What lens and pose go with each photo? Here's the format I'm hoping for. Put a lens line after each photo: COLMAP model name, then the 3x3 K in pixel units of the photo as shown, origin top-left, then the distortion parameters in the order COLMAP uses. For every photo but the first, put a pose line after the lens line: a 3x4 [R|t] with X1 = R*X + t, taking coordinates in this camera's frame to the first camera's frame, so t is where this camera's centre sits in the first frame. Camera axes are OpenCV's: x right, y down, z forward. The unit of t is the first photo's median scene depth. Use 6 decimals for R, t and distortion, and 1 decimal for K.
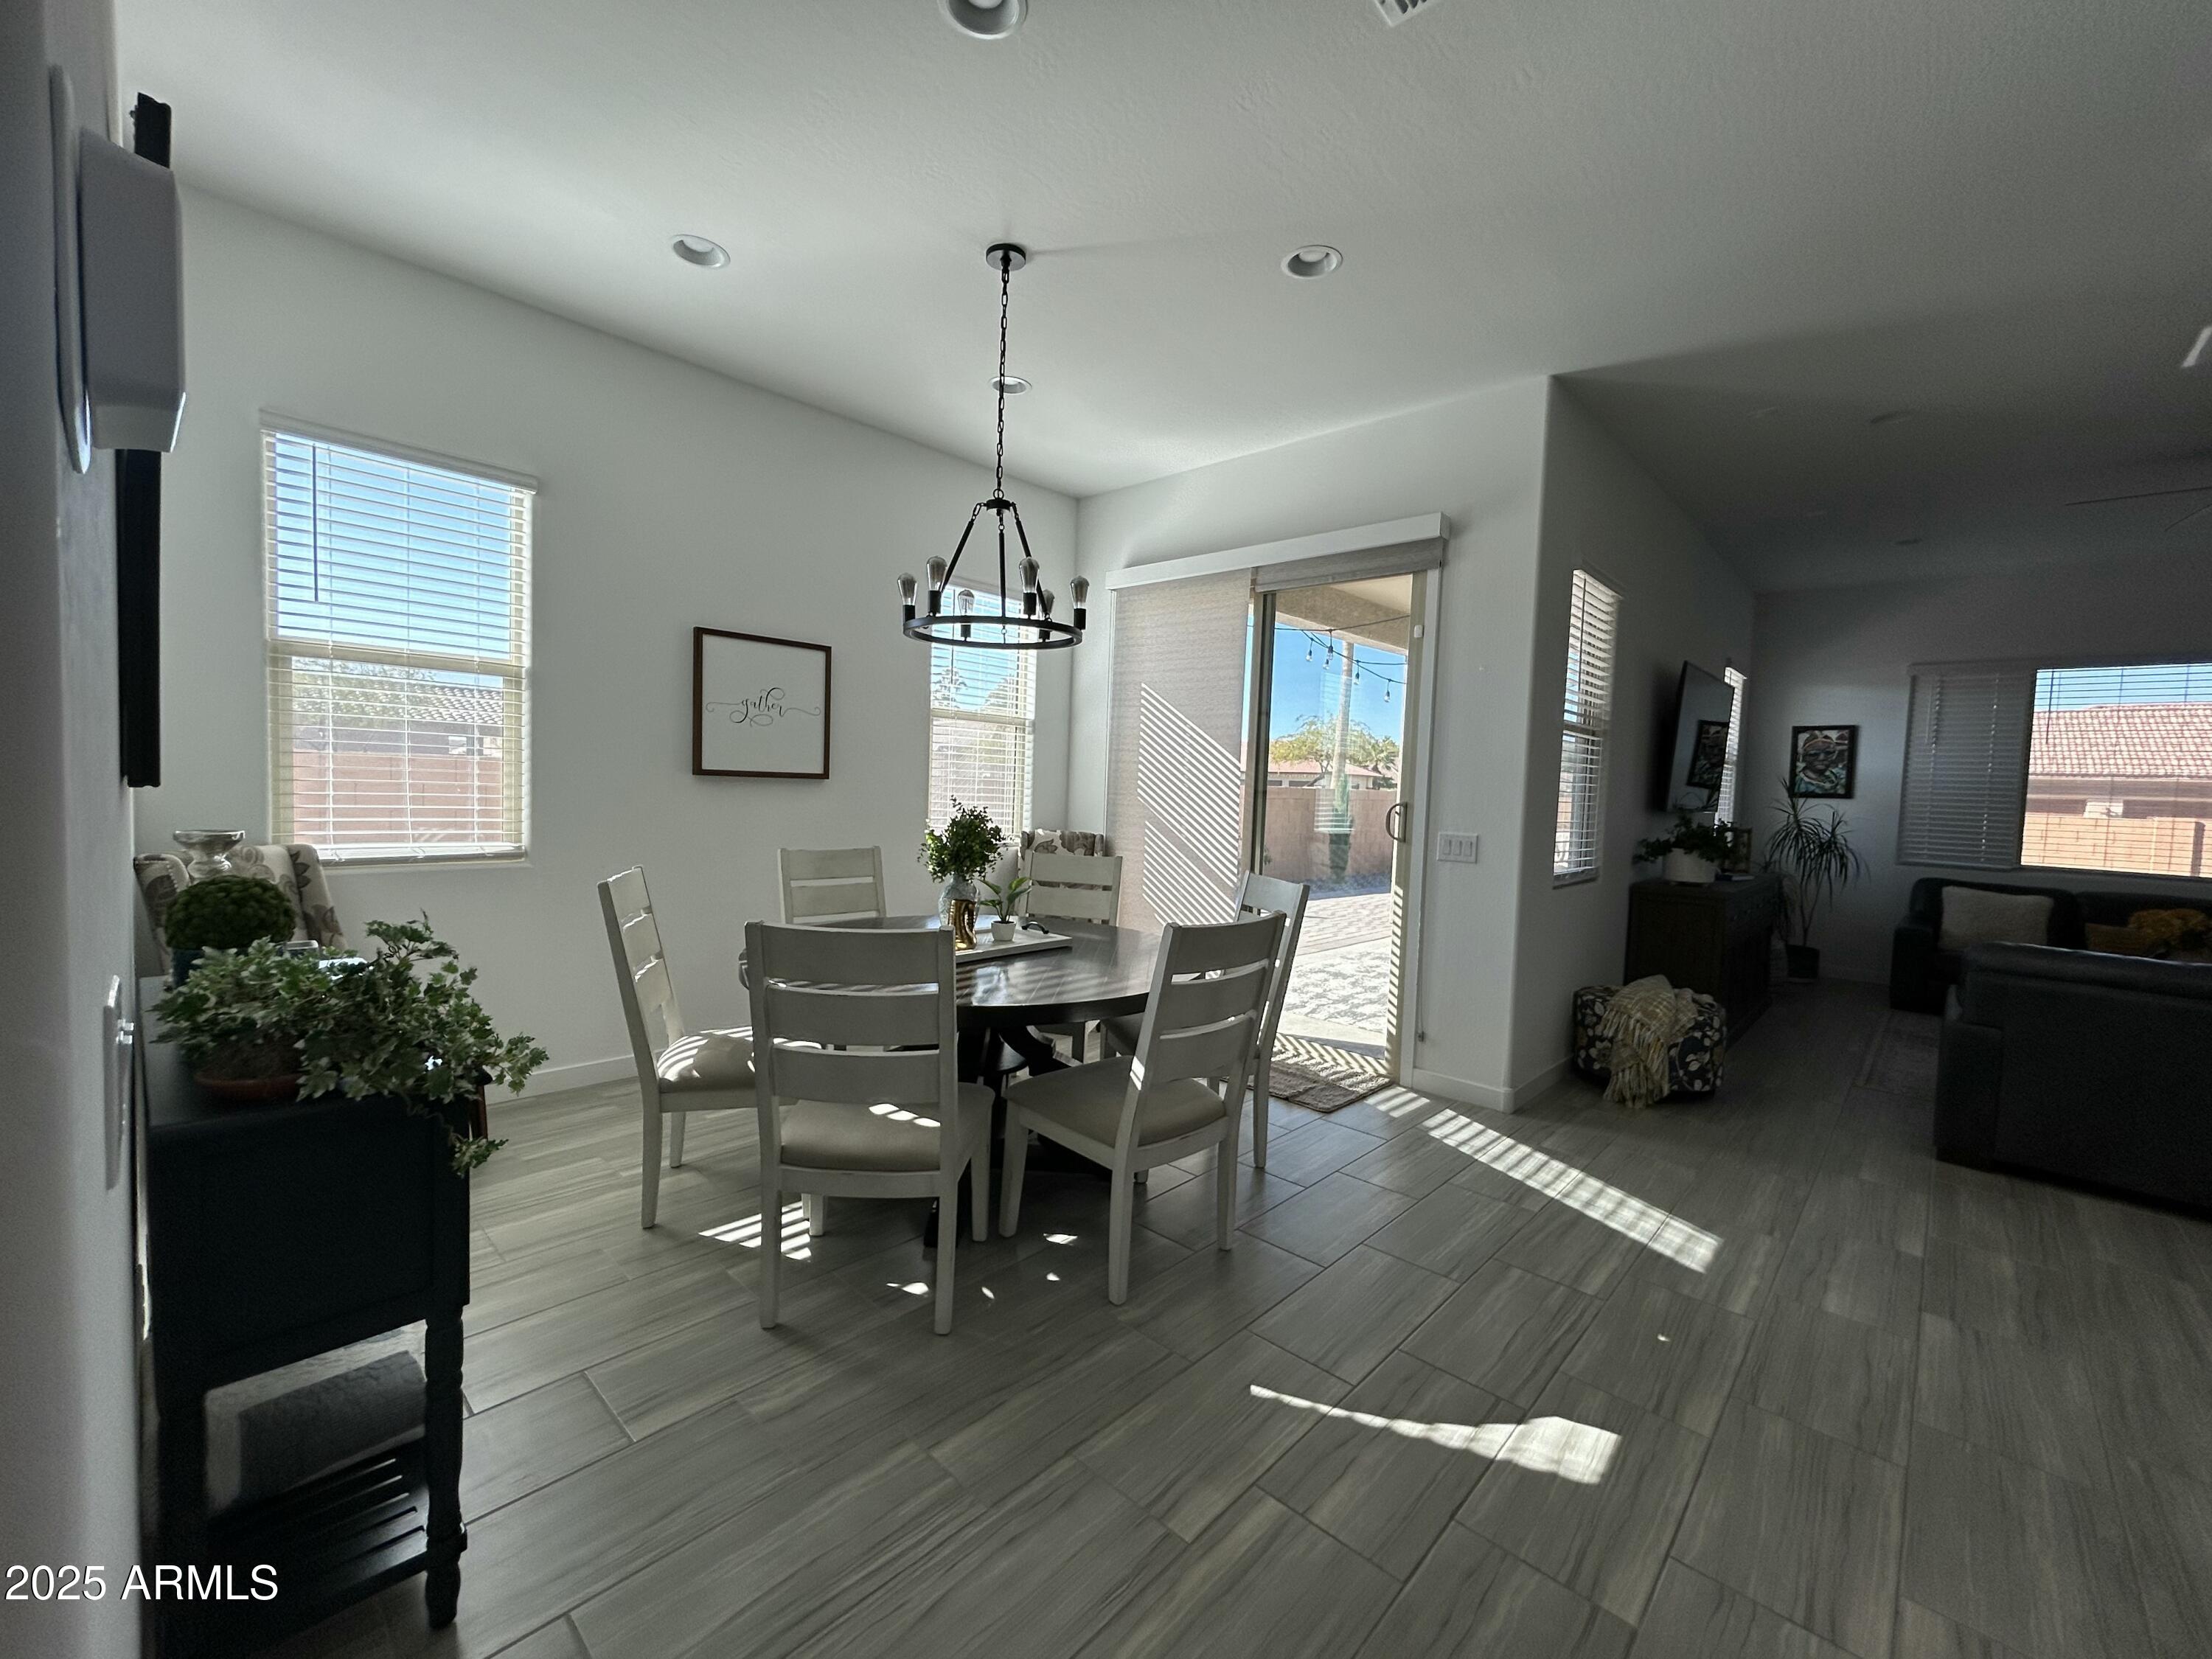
lens RADIAL K [[903.9, 0, 1105.6], [0, 903.9, 830.4], [0, 0, 1]] dist [-0.001094, -0.000559]
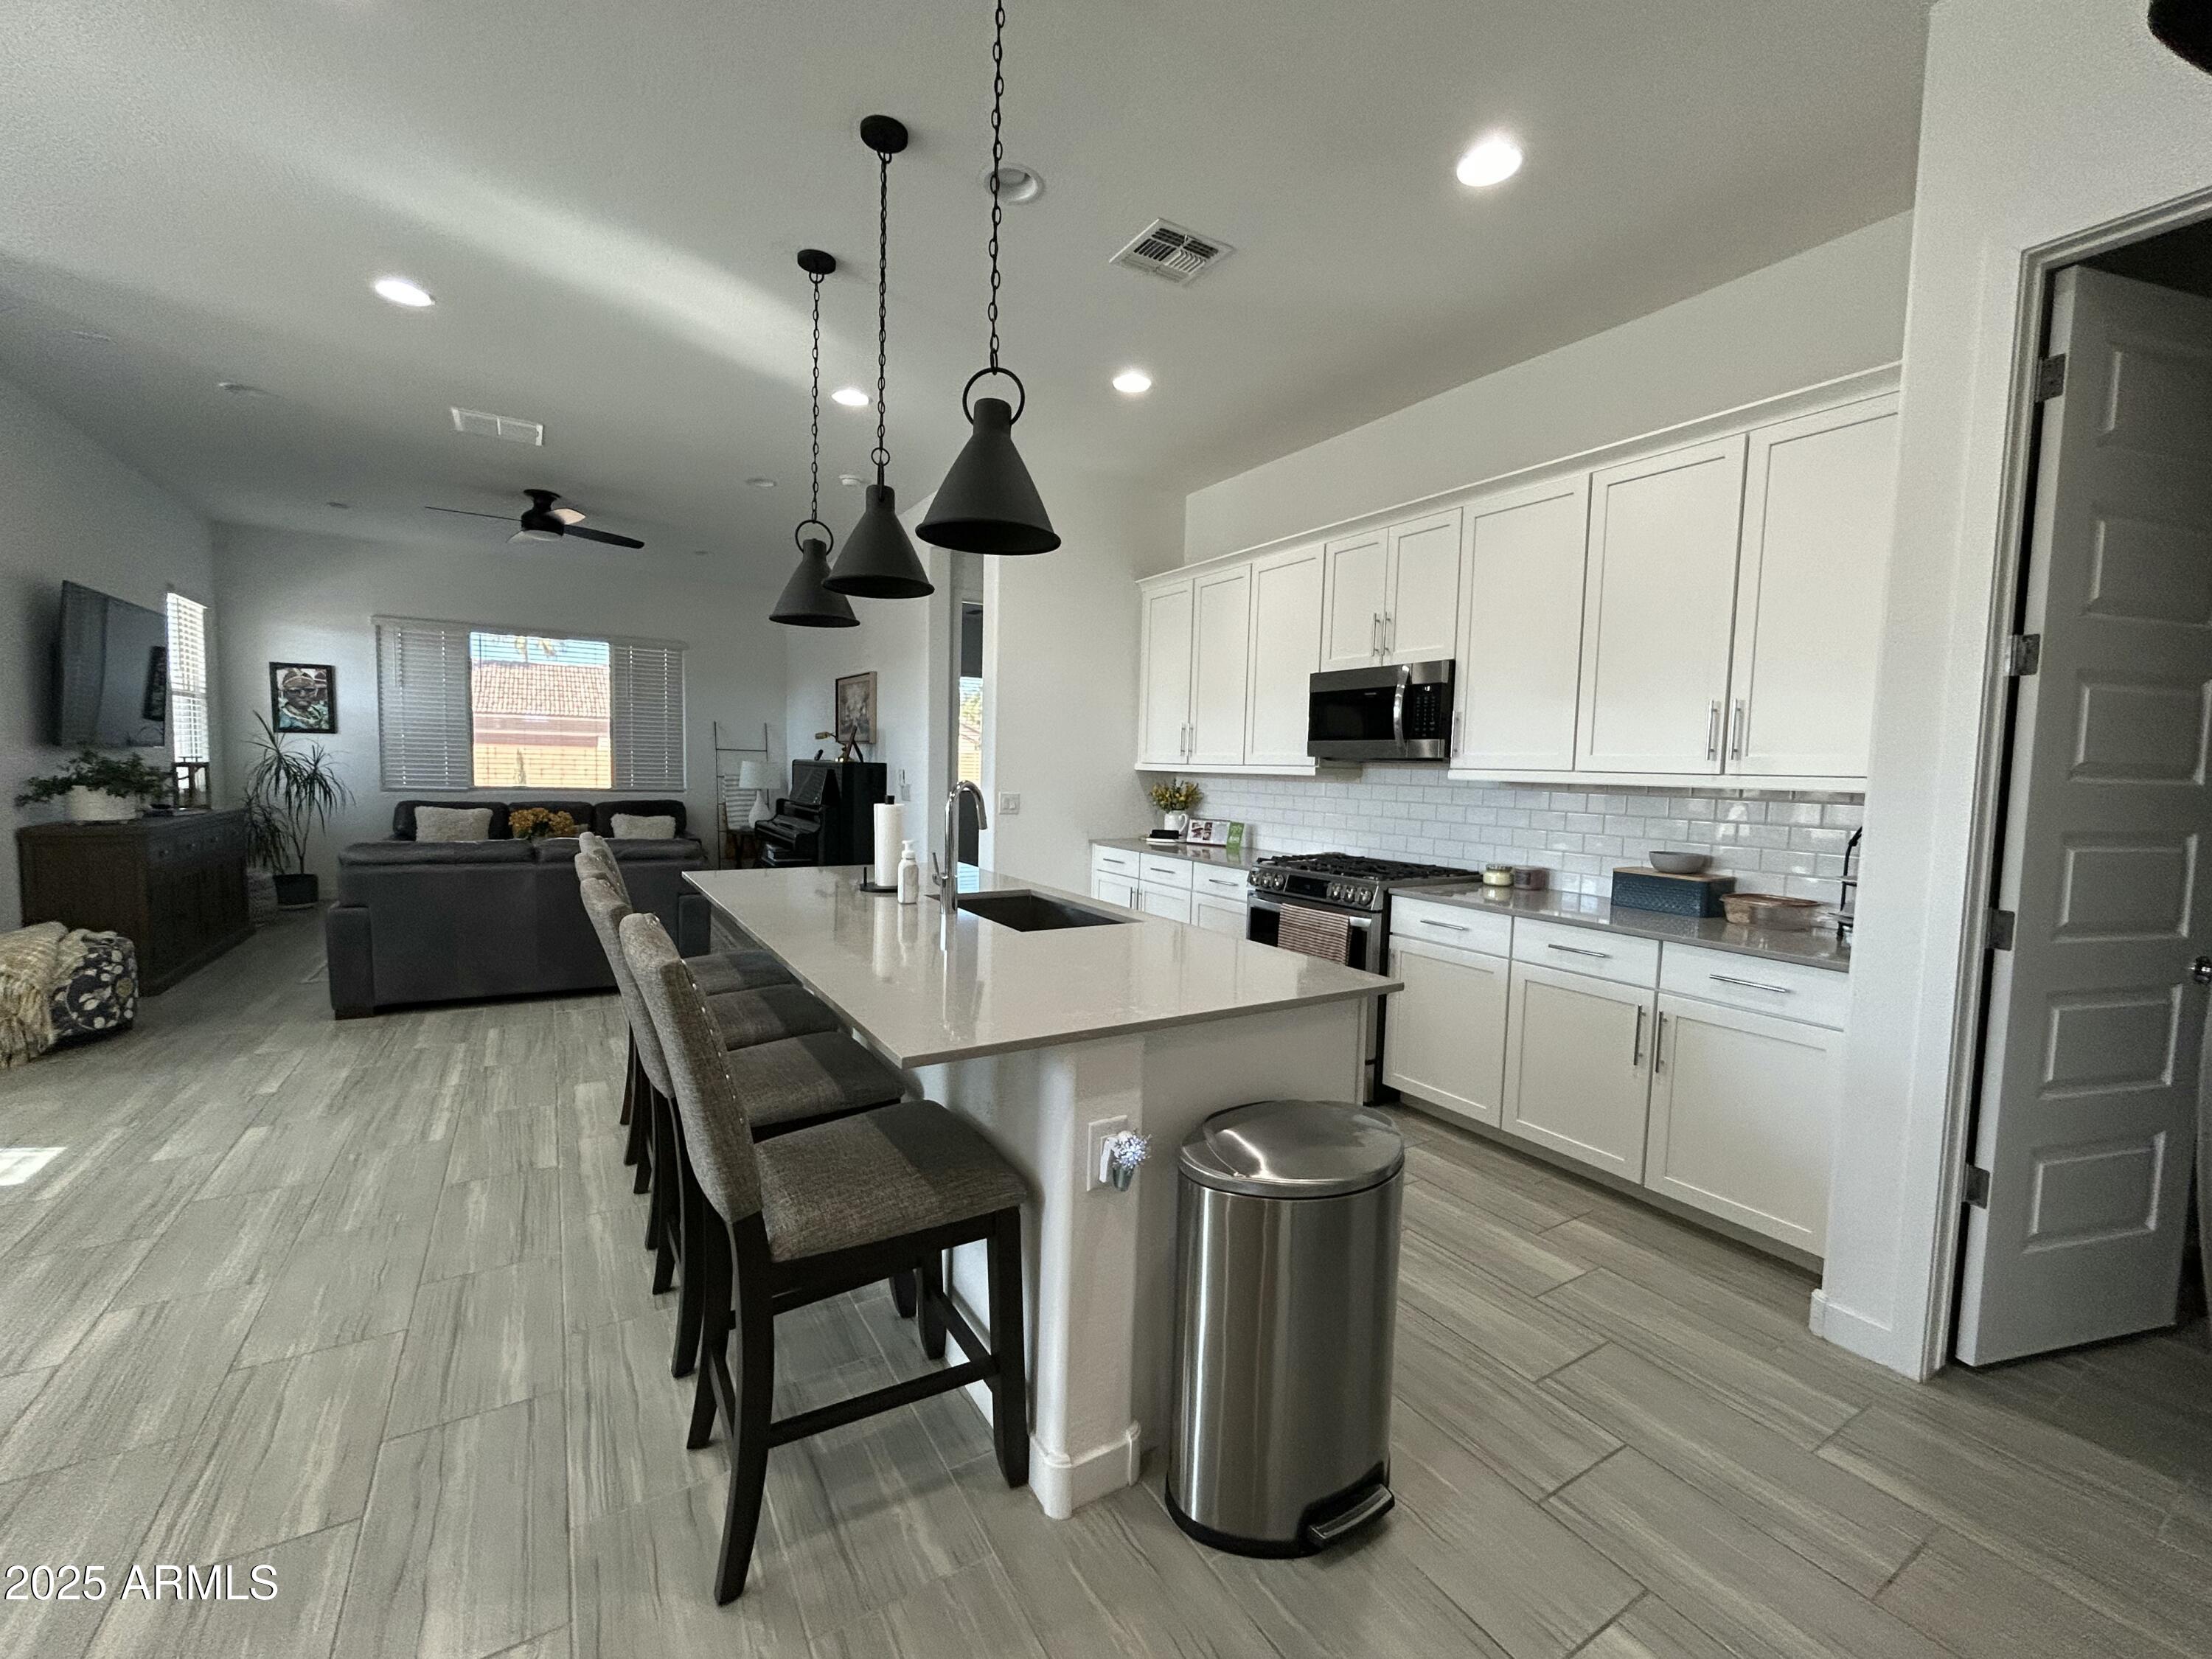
lens RADIAL K [[903.9, 0, 1105.6], [0, 903.9, 830.4], [0, 0, 1]] dist [-0.001094, -0.000559]
pose [[0.259646, -0.101699, 0.960334, 0.013104], [0.035966, 0.994768, 0.095621, 0.014406], [-0.965034, 0.009711, 0.261945, -0.247894]]
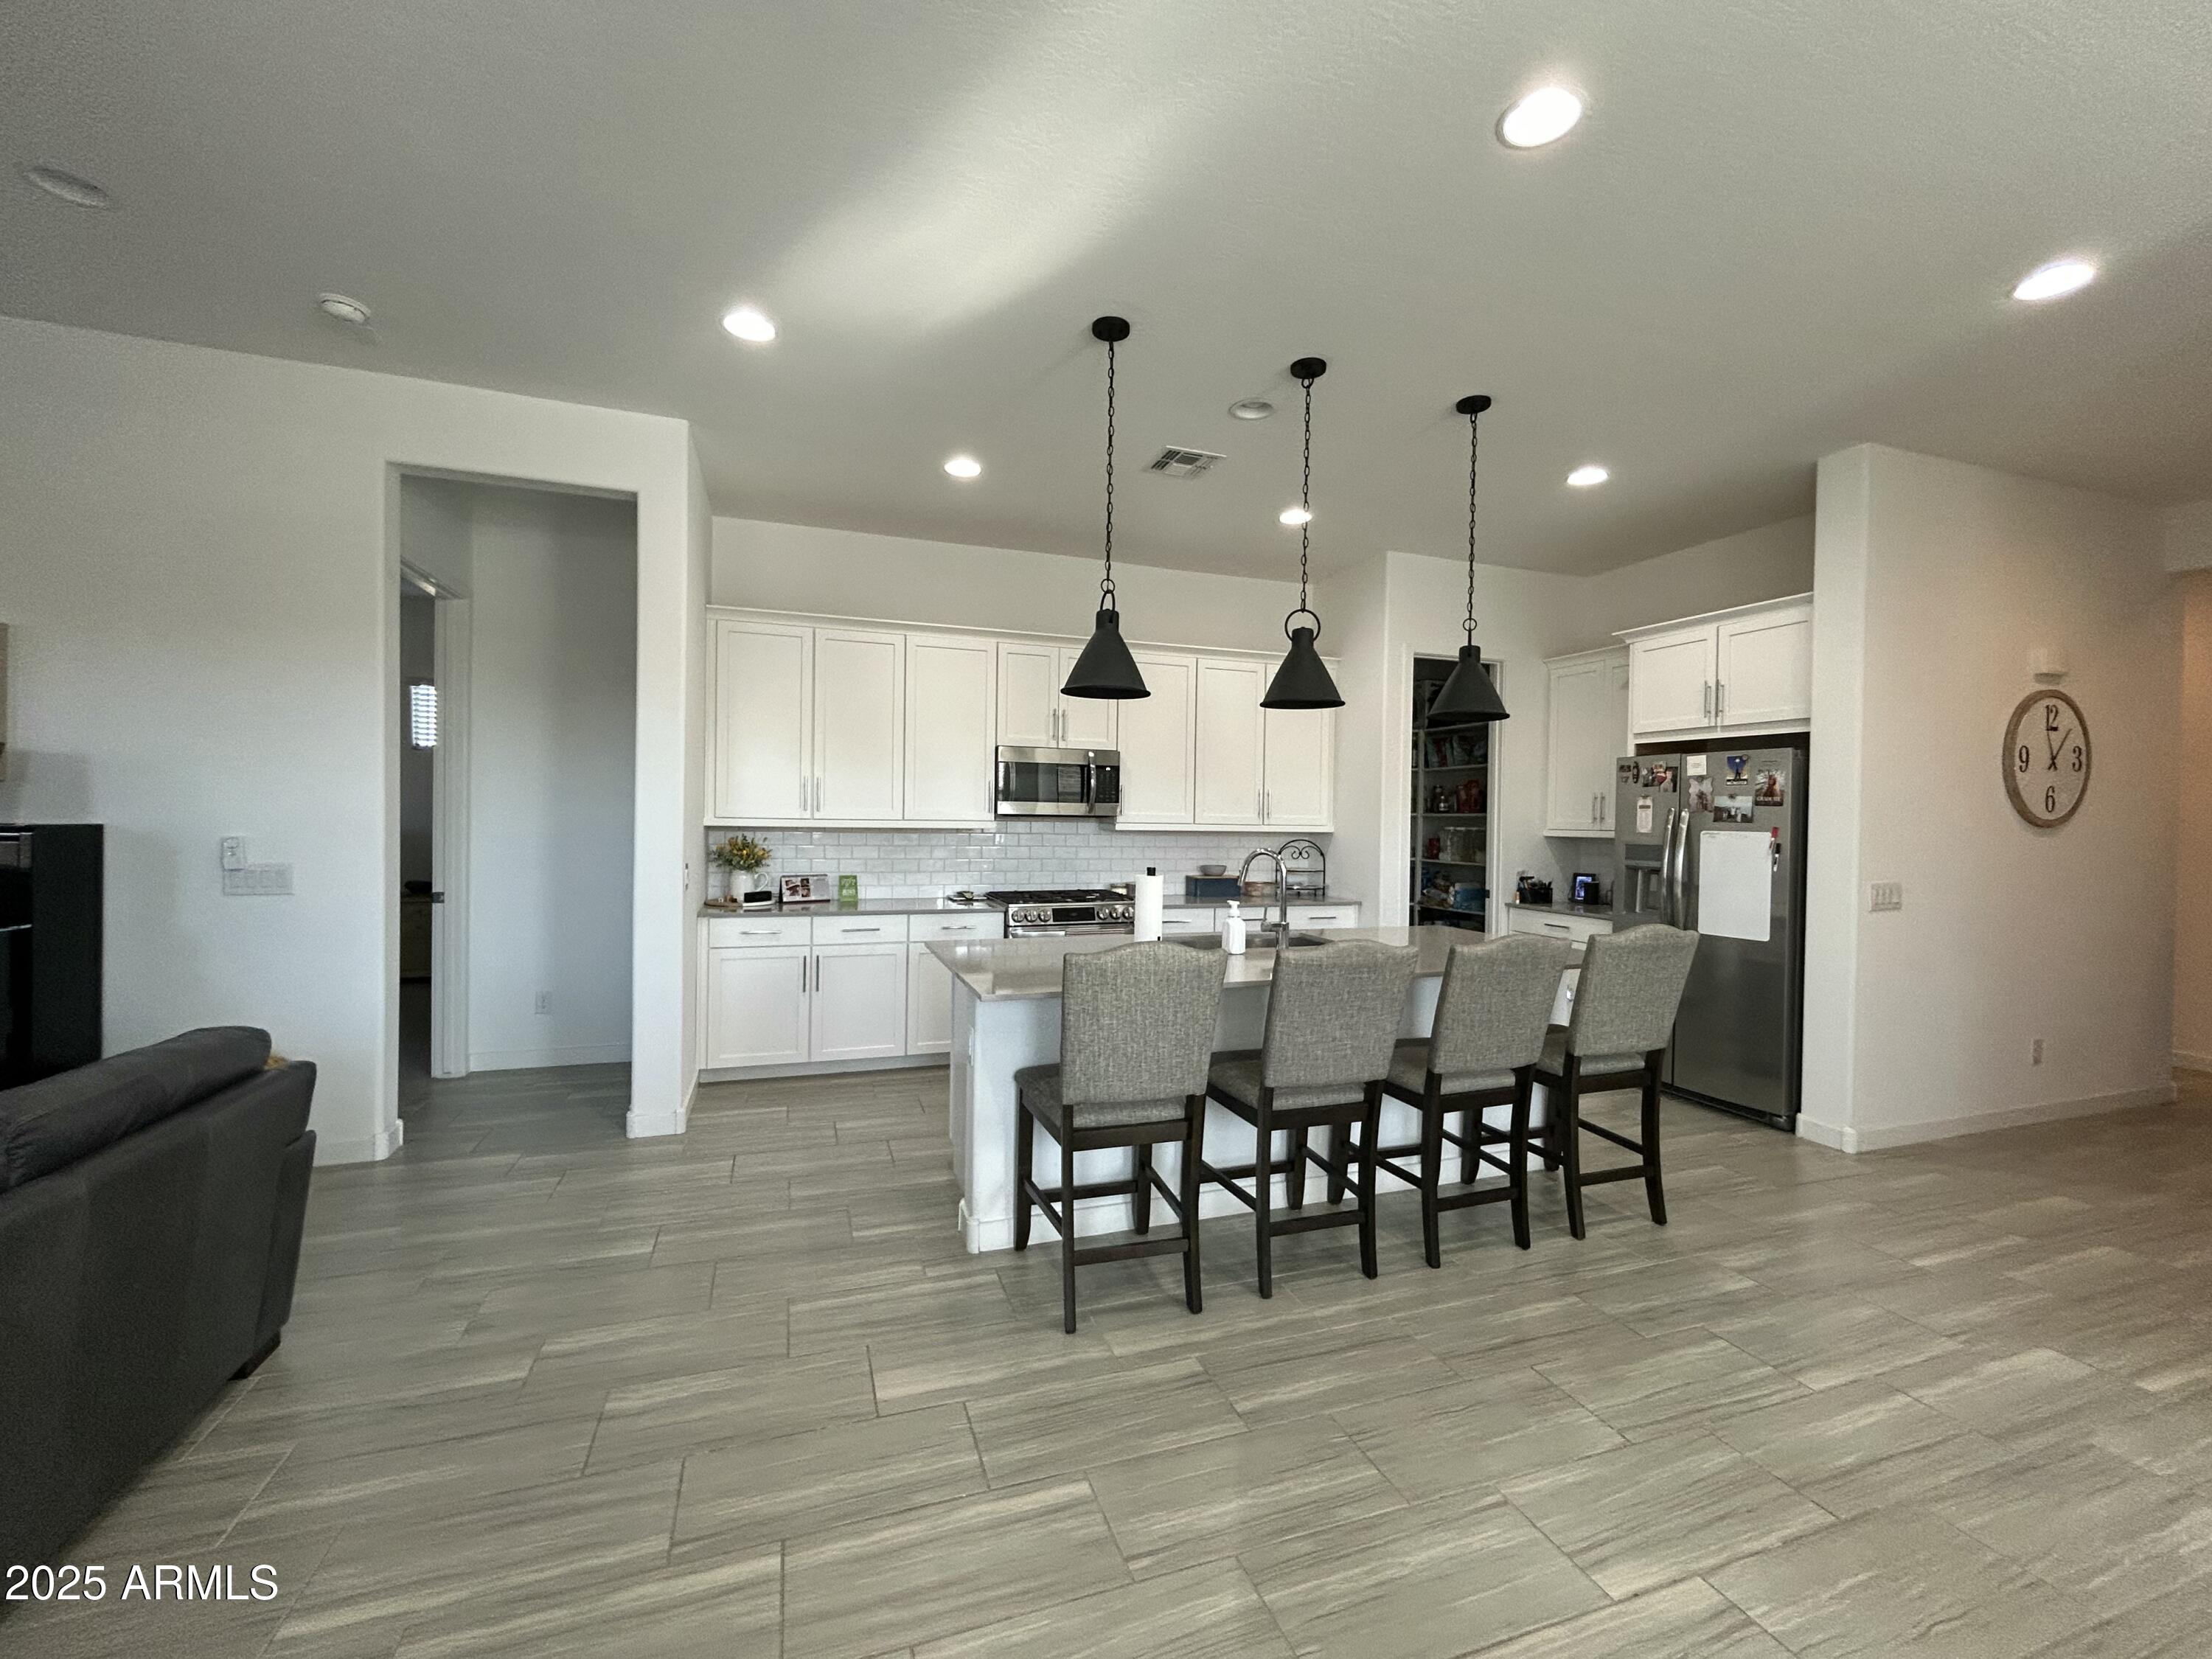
lens RADIAL K [[911.0, 0, 1105.1], [0, 911.0, 827.4], [0, 0, 1]] dist [-0.000091, -0.000122]
pose [[-0.886538, -0.058410, 0.458953, 0.295815], [-0.025459, 0.996654, 0.077664, -0.034771], [-0.461954, 0.057168, -0.885059, 0.657123]]
